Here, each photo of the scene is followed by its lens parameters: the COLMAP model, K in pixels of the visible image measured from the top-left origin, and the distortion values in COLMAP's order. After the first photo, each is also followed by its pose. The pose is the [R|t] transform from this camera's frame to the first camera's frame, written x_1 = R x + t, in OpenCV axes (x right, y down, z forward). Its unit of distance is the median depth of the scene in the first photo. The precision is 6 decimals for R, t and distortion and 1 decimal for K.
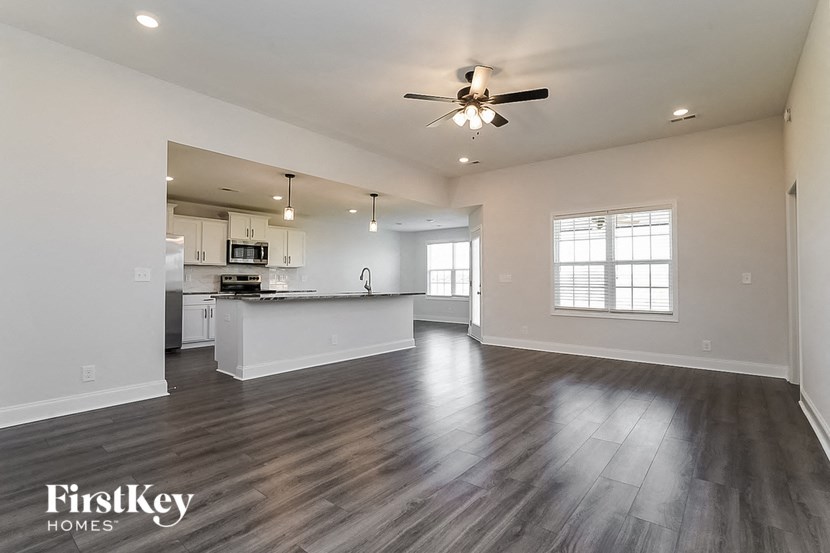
lens RADIAL K [[418.4, 0, 411.0], [0, 418.4, 274.3], [0, 0, 1]] dist [-0.000342, -0.000127]
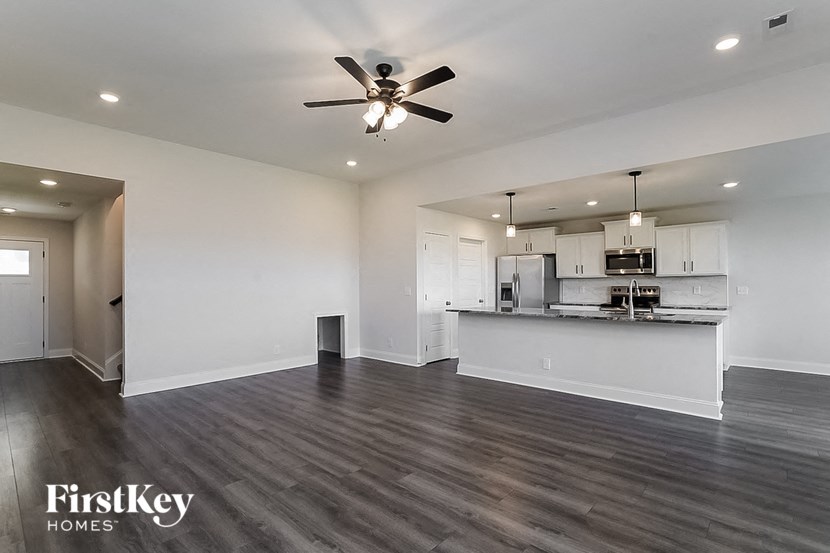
lens RADIAL K [[418.4, 0, 411.0], [0, 418.4, 274.3], [0, 0, 1]] dist [-0.000342, -0.000127]
pose [[-0.099378, -0.026330, -0.994701, 0.577664], [0.019474, 0.999407, -0.028400, -0.008974], [0.994859, -0.022193, -0.098806, 0.643085]]
